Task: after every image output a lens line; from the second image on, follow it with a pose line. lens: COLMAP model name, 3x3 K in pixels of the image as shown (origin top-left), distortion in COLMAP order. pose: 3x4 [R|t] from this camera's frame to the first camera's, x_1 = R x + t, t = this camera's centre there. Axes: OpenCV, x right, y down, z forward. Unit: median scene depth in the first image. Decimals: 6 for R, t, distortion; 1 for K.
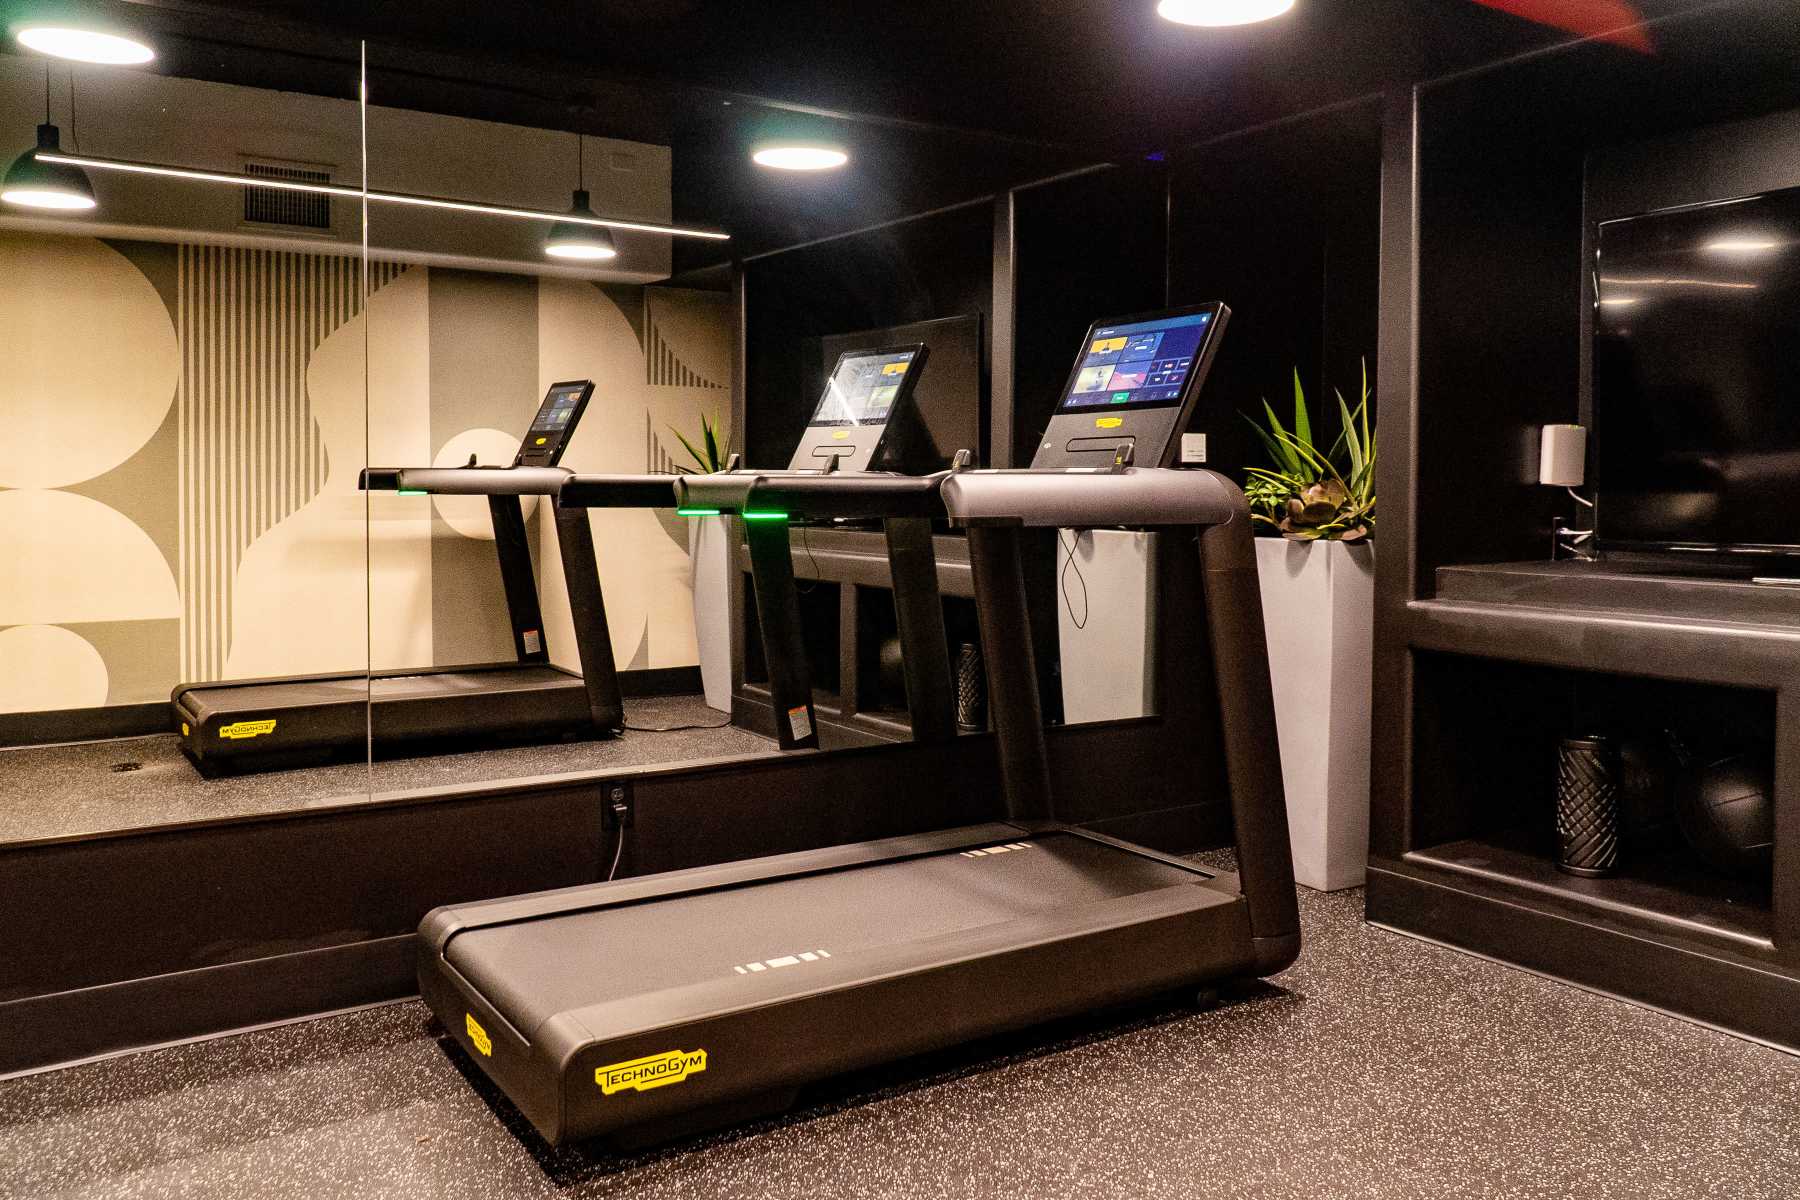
lens RADIAL K [[1440.3, 0, 904.7], [0, 1440.3, 592.6], [0, 0, 1]] dist [0.001571, 0.001601]
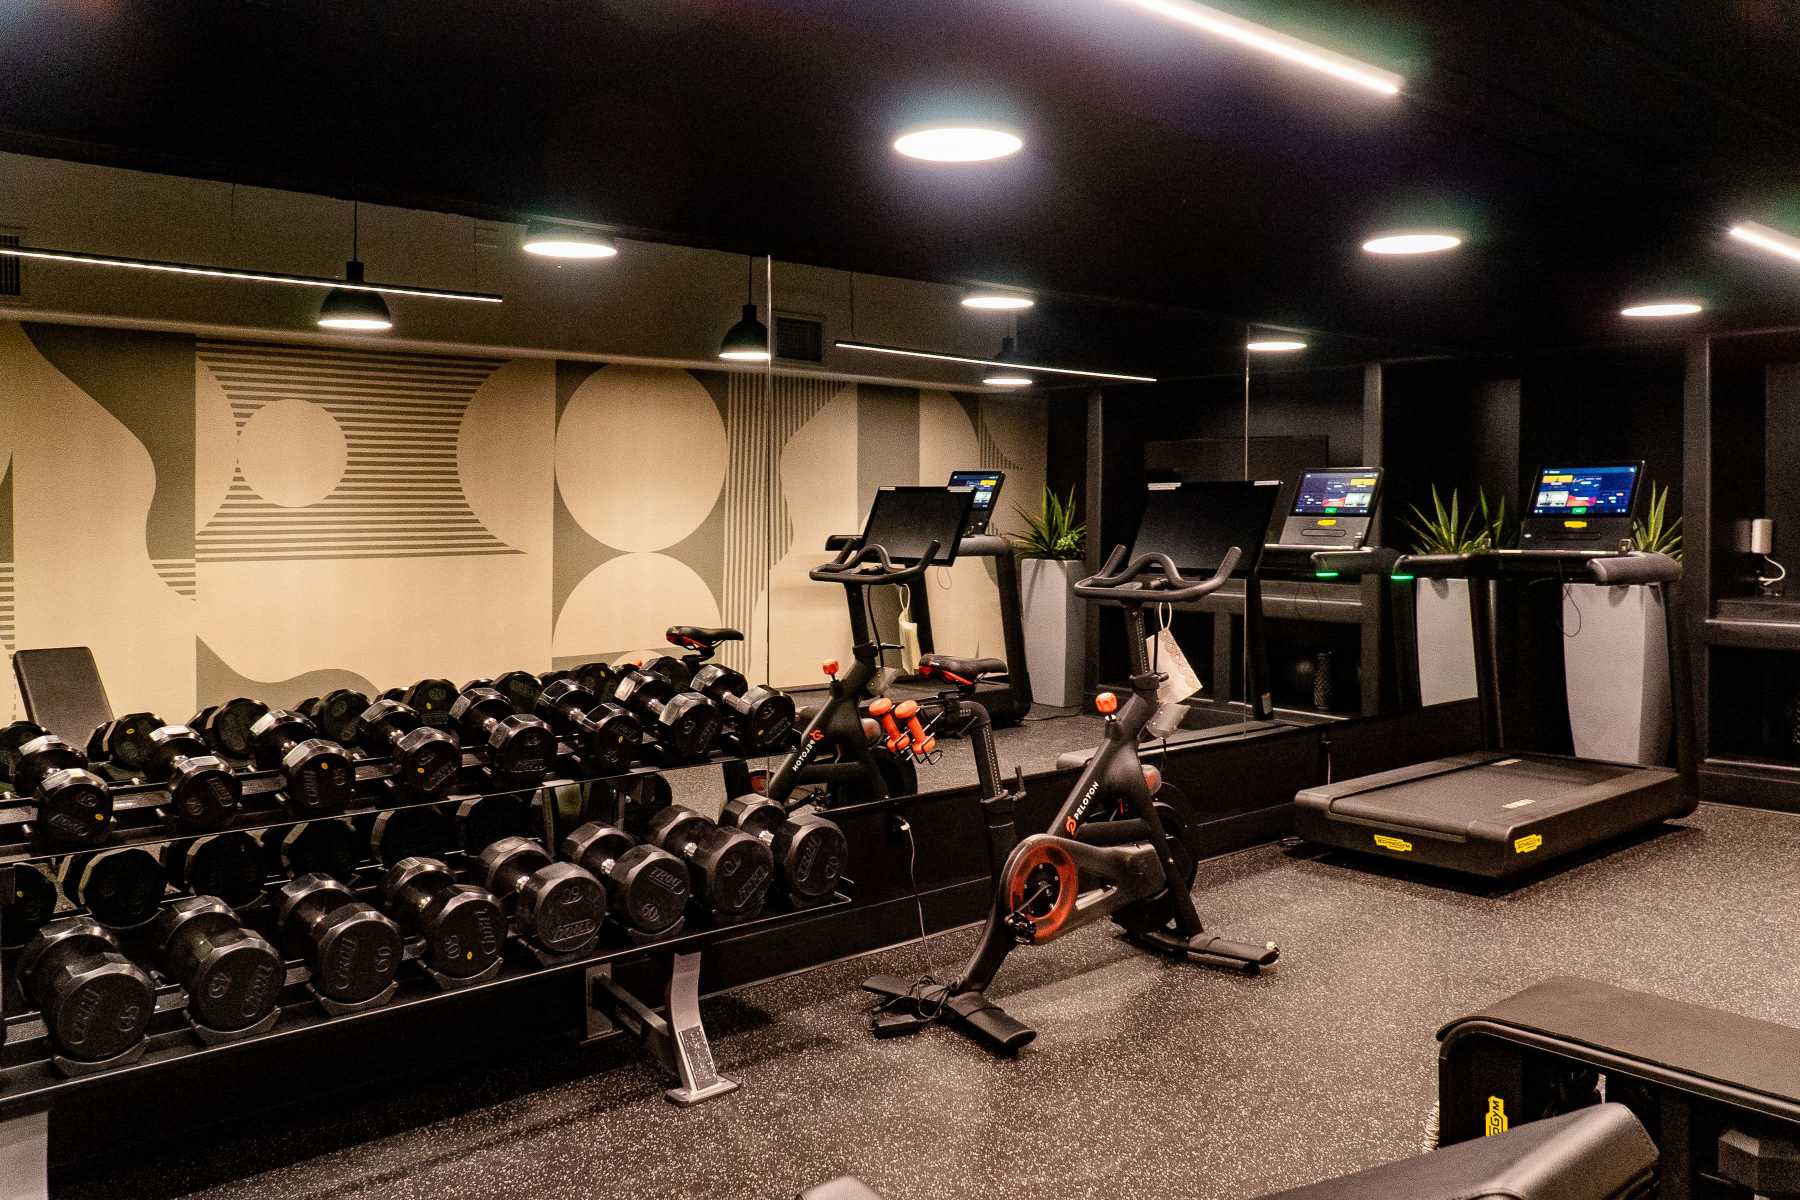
lens RADIAL K [[1487.4, 0, 897.8], [0, 1487.4, 608.4], [0, 0, 1]] dist [0.015397, 0.008875]
pose [[0.985559, -0.014261, 0.168732, -0.964547], [0.015754, 0.999848, -0.007513, -0.009789], [-0.168599, 0.010063, 0.985633, -0.678713]]
